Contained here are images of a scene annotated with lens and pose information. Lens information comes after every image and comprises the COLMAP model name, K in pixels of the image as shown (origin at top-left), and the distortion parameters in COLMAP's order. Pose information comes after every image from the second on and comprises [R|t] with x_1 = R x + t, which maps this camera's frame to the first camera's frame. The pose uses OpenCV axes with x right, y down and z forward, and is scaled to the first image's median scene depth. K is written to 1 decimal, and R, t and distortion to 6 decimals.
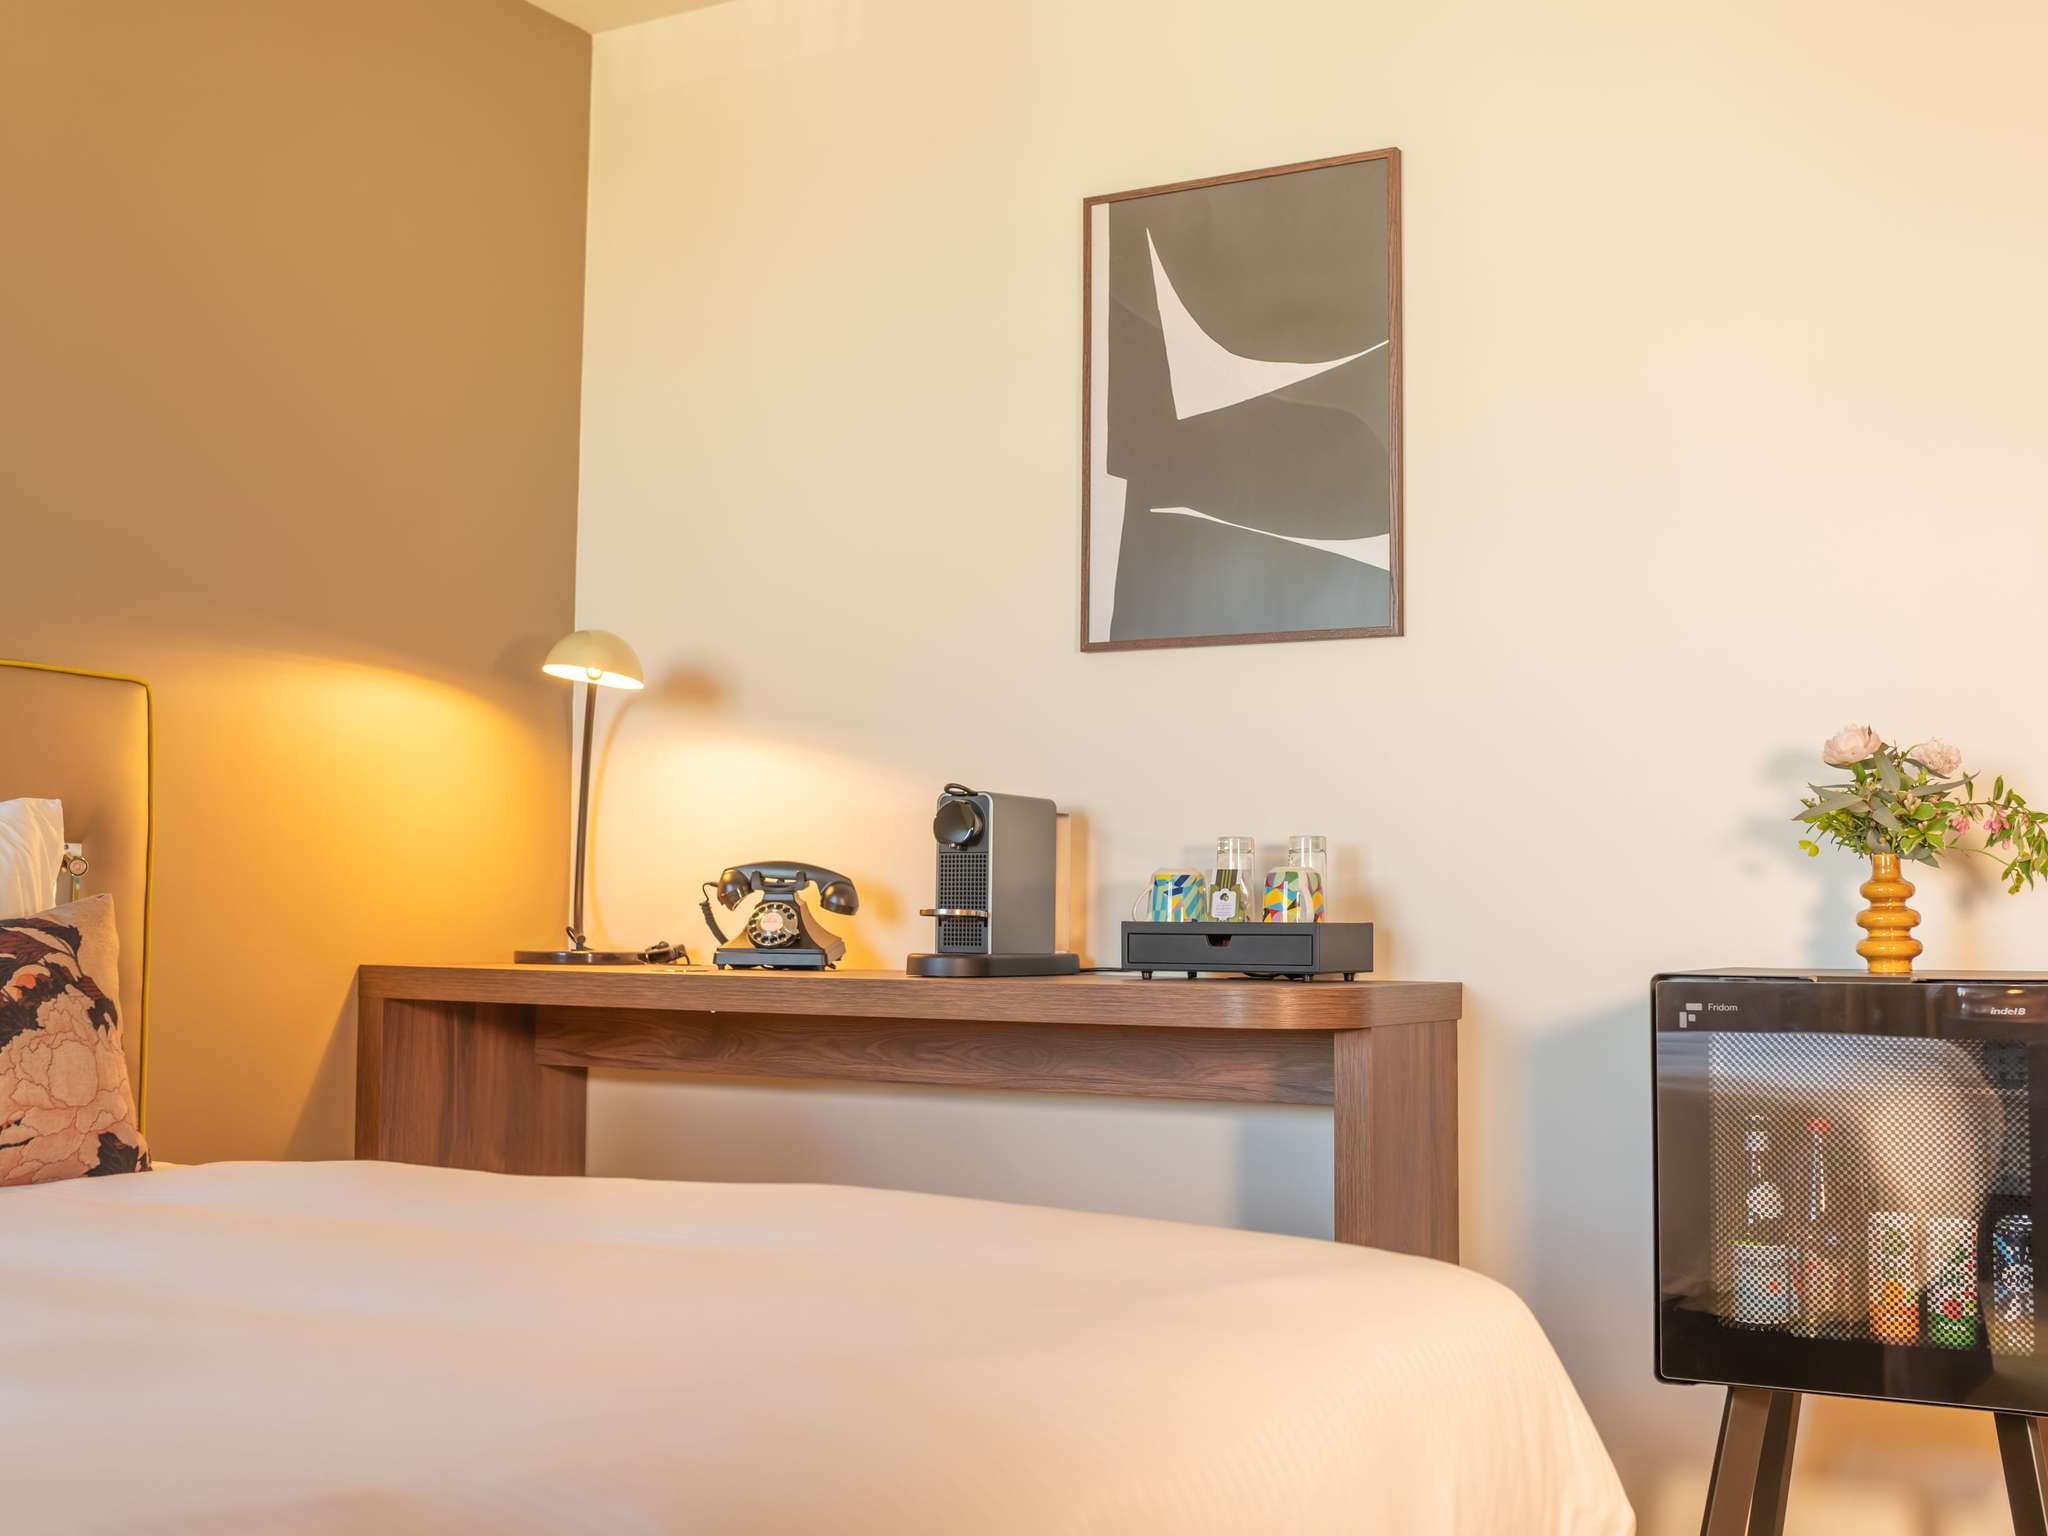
lens RADIAL K [[2251.8, 0, 1024.0], [0, 2251.8, 768.0], [0, 0, 1]] dist [-0.079912, 0.007992]
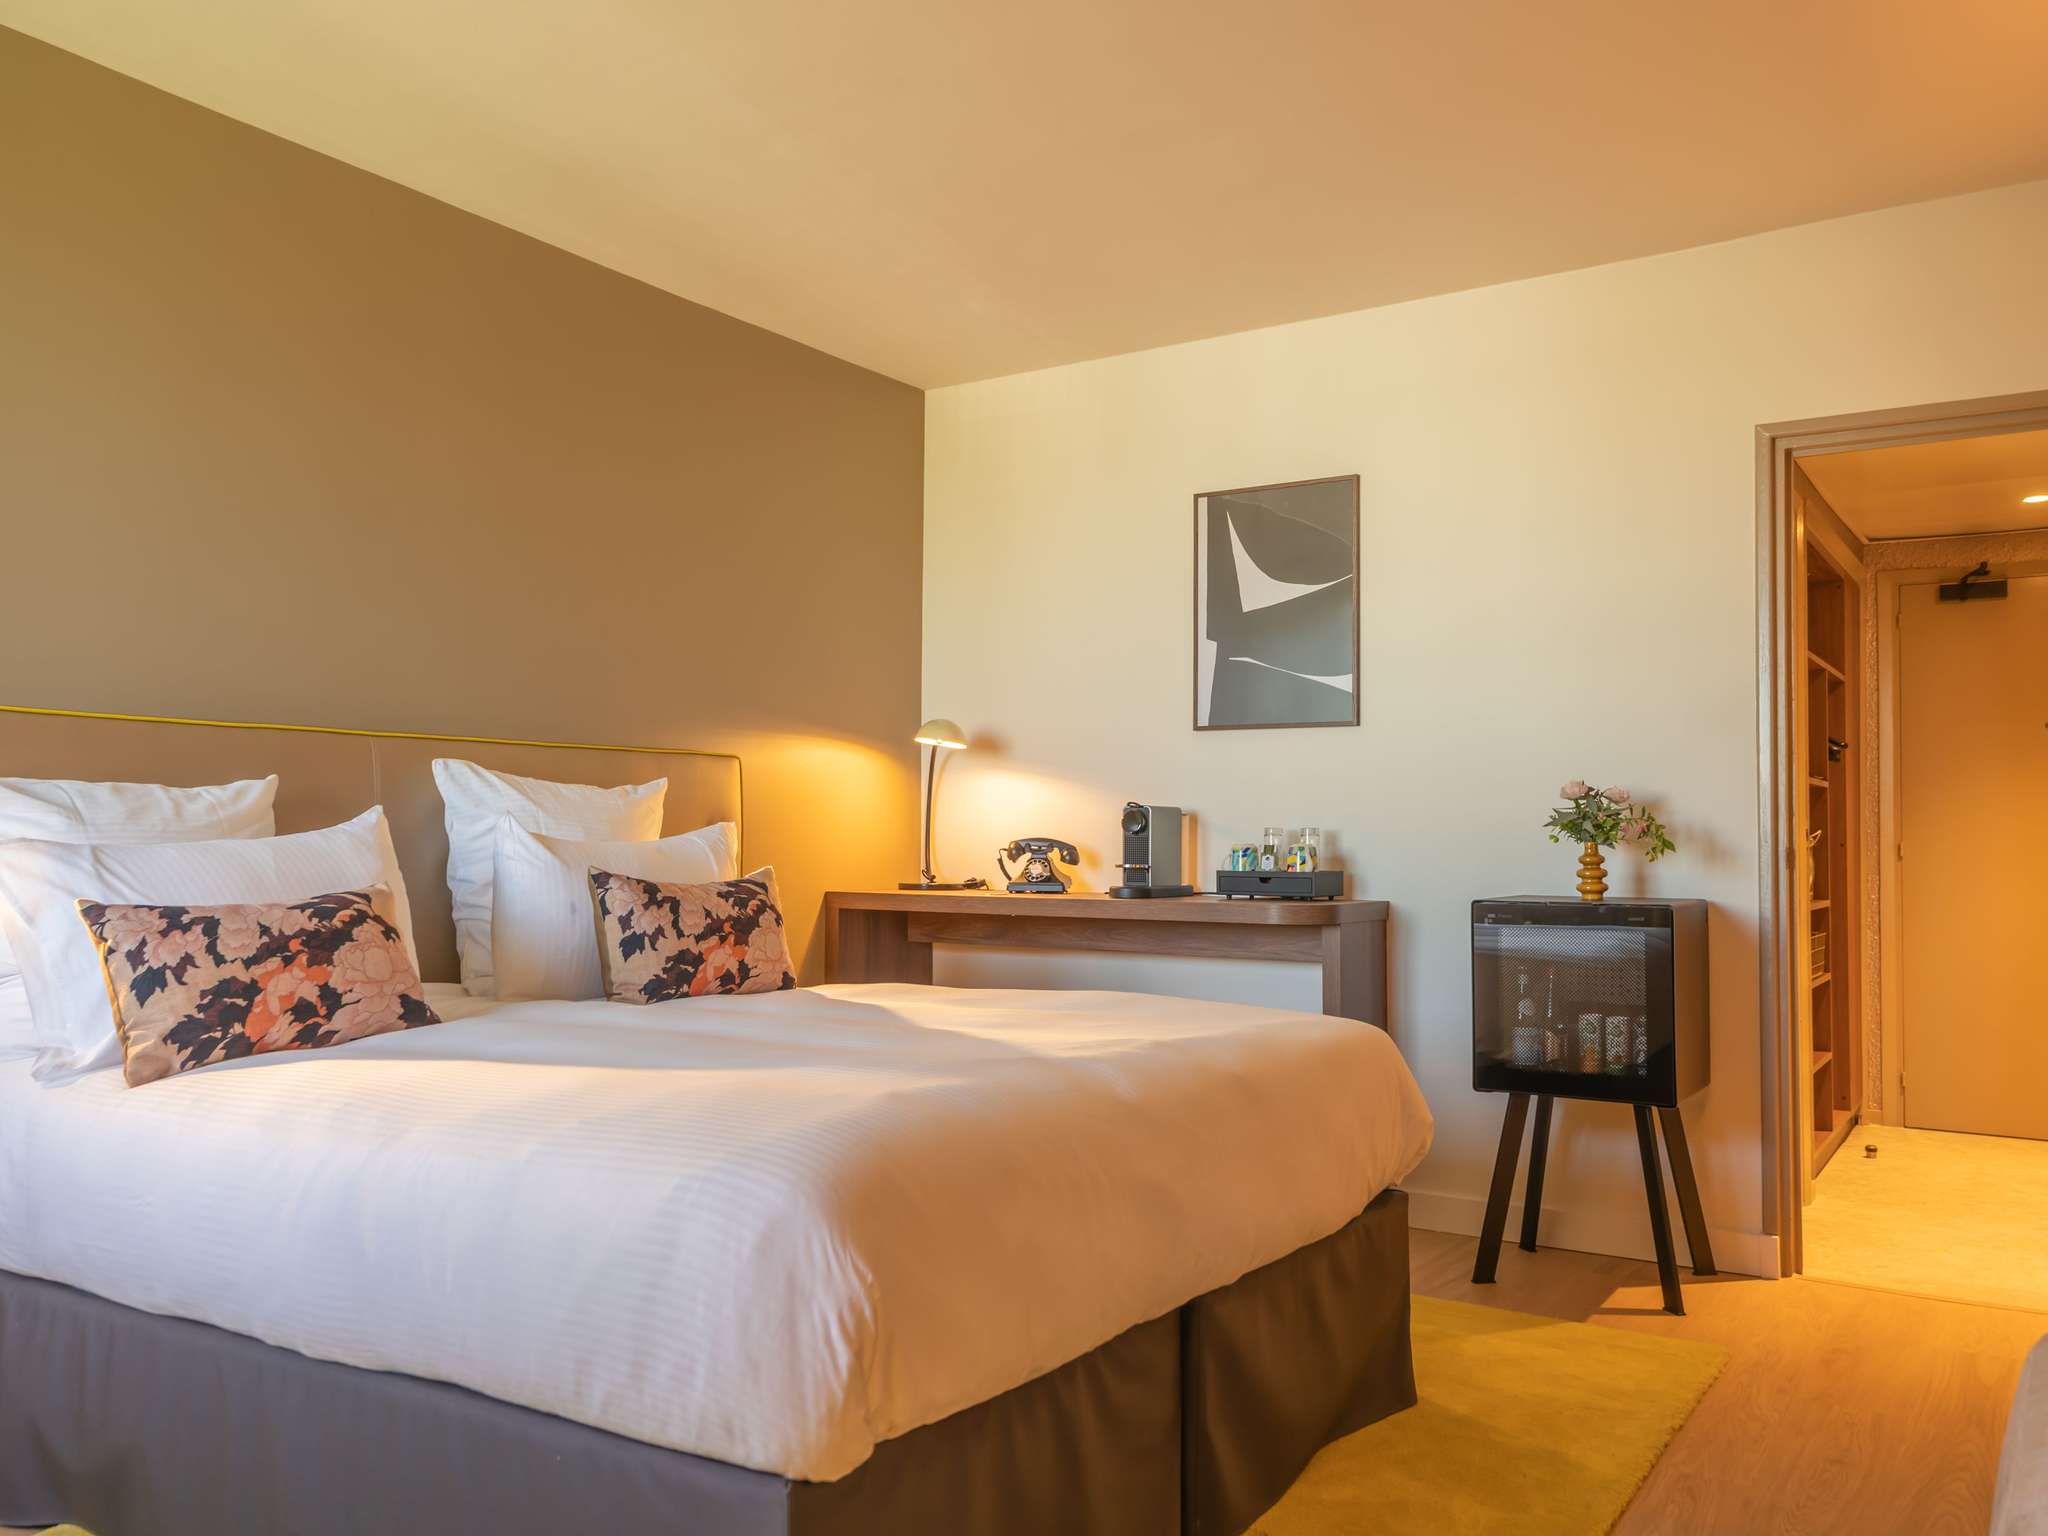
lens RADIAL K [[1617.5, 0, 1015.2], [0, 1617.5, 788.7], [0, 0, 1]] dist [0.005813, -0.000569]
pose [[0.997884, -0.005329, -0.064807, -0.040648], [0.007677, 0.999321, 0.036025, -0.056322], [0.064571, -0.036446, 0.997247, -0.435899]]
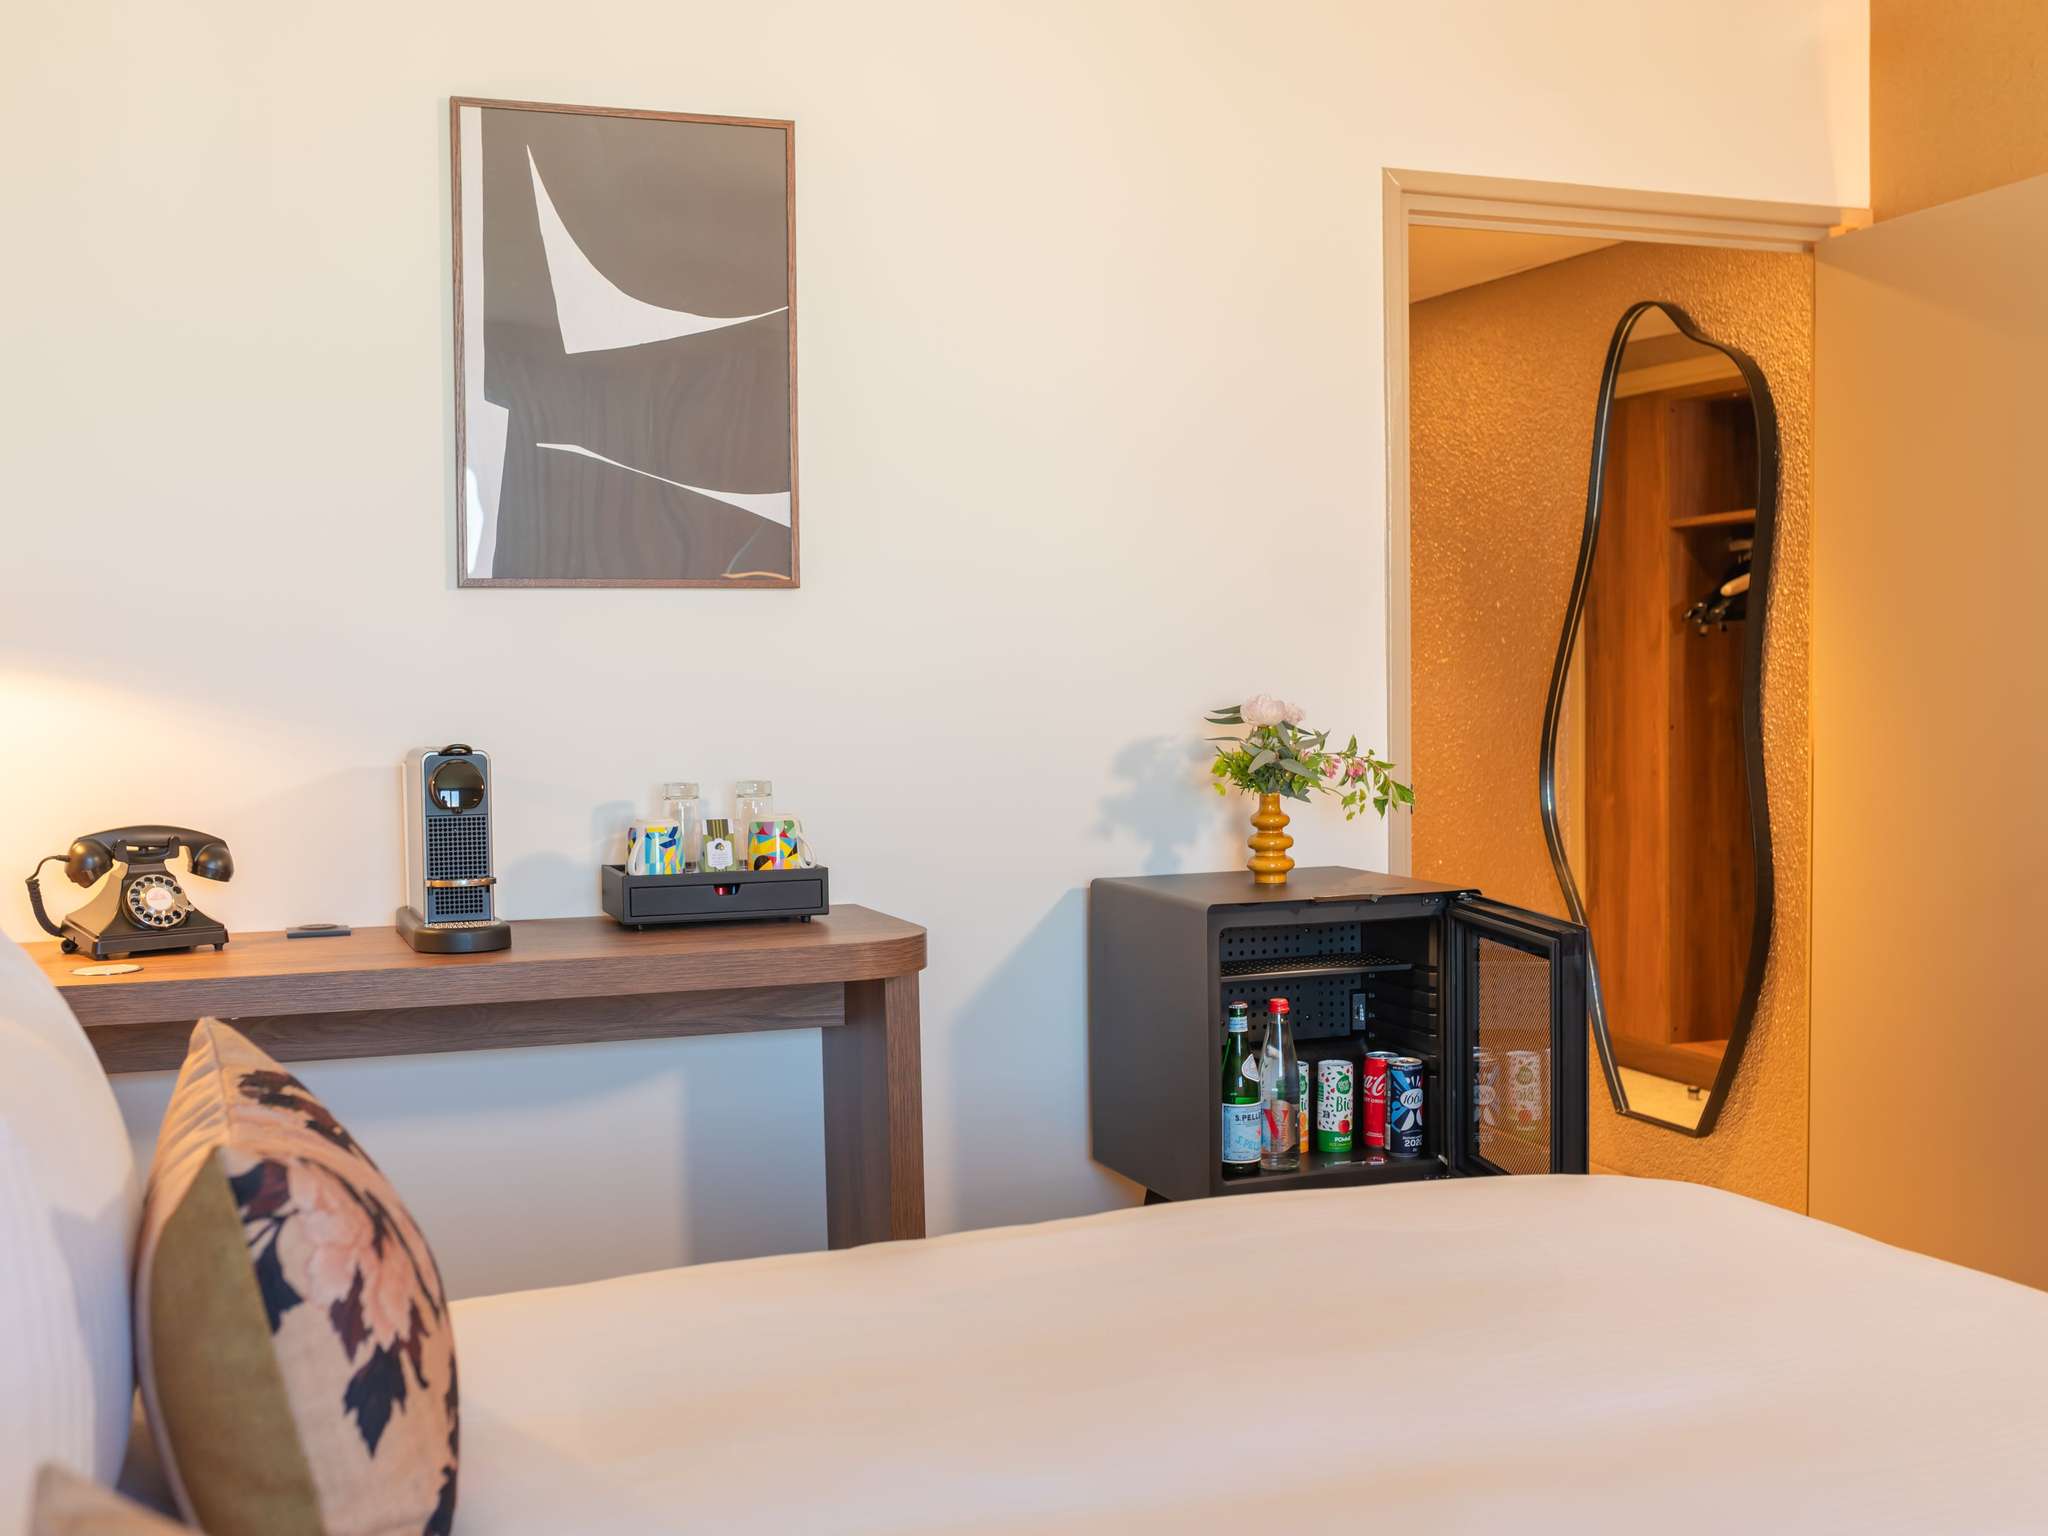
lens RADIAL K [[2251.8, 0, 1024.0], [0, 2251.8, 768.0], [0, 0, 1]] dist [-0.079912, 0.007992]
pose [[0.638243, -0.053996, 0.767939, -0.586469], [-0.037078, 0.994223, 0.100723, -0.084606], [-0.768942, -0.092759, 0.632554, 0.222111]]
